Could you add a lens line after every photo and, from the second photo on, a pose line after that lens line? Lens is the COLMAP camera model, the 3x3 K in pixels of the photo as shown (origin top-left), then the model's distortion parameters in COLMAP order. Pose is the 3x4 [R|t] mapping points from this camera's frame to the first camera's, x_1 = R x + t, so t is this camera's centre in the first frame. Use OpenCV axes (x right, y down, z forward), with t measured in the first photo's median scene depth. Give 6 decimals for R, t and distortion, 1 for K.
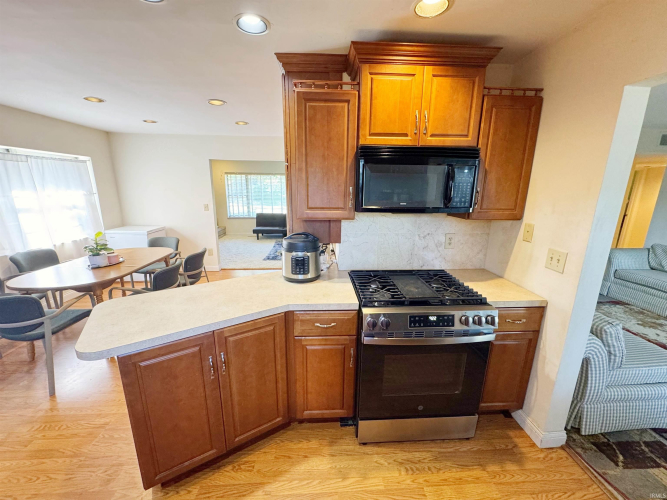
lens RADIAL K [[265.2, 0, 332.5], [0, 265.2, 250.5], [0, 0, 1]] dist [0.000282, 0.000322]
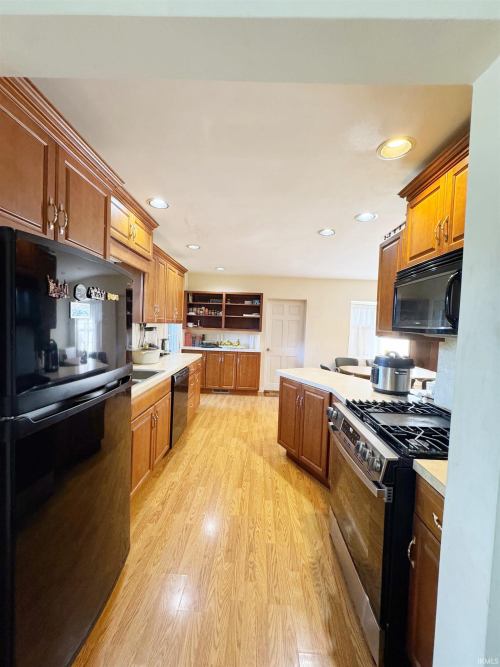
lens RADIAL K [[265.2, 0, 251.0], [0, 265.2, 335.4], [0, 0, 1]] dist [0.000282, 0.000322]
pose [[-0.079782, 0.034897, -0.996201, 1.271191], [-0.272574, 0.960534, 0.055477, -0.036061], [0.958821, 0.275964, -0.067121, 0.560420]]
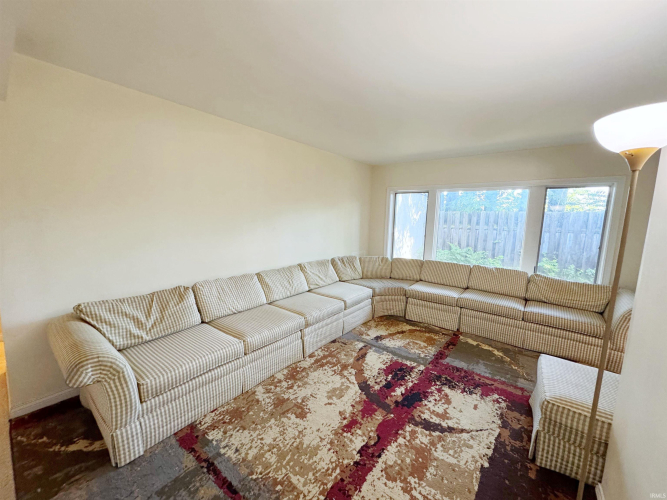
lens RADIAL K [[265.2, 0, 333.5], [0, 265.2, 249.5], [0, 0, 1]] dist [0.000282, 0.000322]
pose [[-0.749889, -0.107212, 0.652818, 1.478430], [0.123195, 0.946891, 0.297021, -0.508862], [-0.649991, 0.303157, -0.696855, 2.502812]]
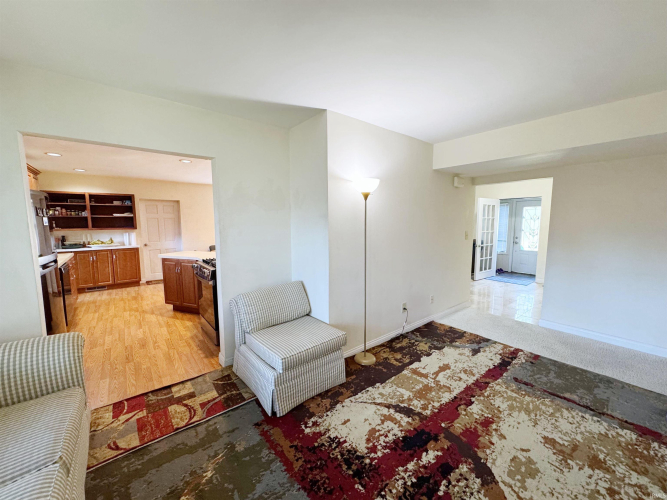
lens RADIAL K [[265.2, 0, 333.6], [0, 265.2, 249.8], [0, 0, 1]] dist [0.000282, 0.000322]
pose [[0.584208, 0.079192, -0.807731, 2.601901], [-0.184159, 0.982204, -0.036899, -0.018718], [0.790434, 0.170307, 0.588395, 0.490232]]
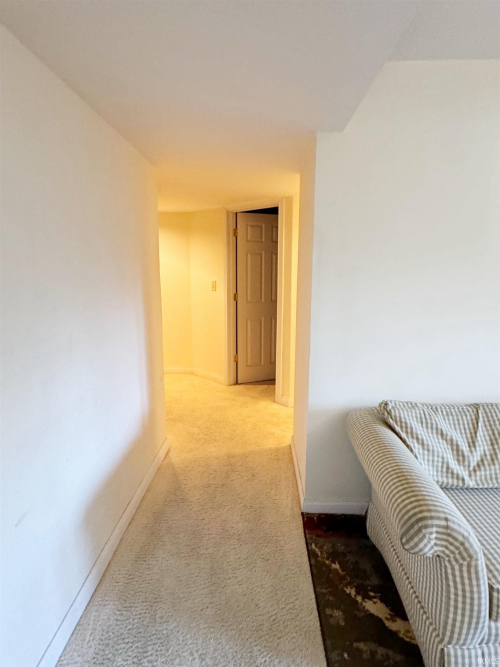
lens RADIAL K [[376.7, 0, 248.9], [0, 376.7, 329.0], [0, 0, 1]] dist [-0.005451, -0.001329]
pose [[0.088016, -0.169551, 0.981583, 1.914936], [0.230077, 0.962223, 0.145576, -0.553683], [-0.969184, 0.213026, 0.123701, 2.706856]]
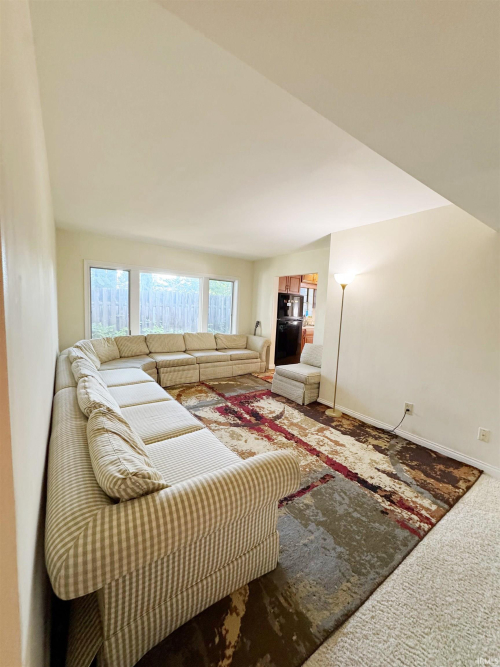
lens RADIAL K [[265.2, 0, 250.0], [0, 265.2, 328.5], [0, 0, 1]] dist [0.000282, 0.000322]
pose [[-0.848928, 0.001831, -0.528505, 3.141563], [-0.172436, 0.944311, 0.280253, -0.590869], [0.499586, 0.329048, -0.801337, 2.994522]]
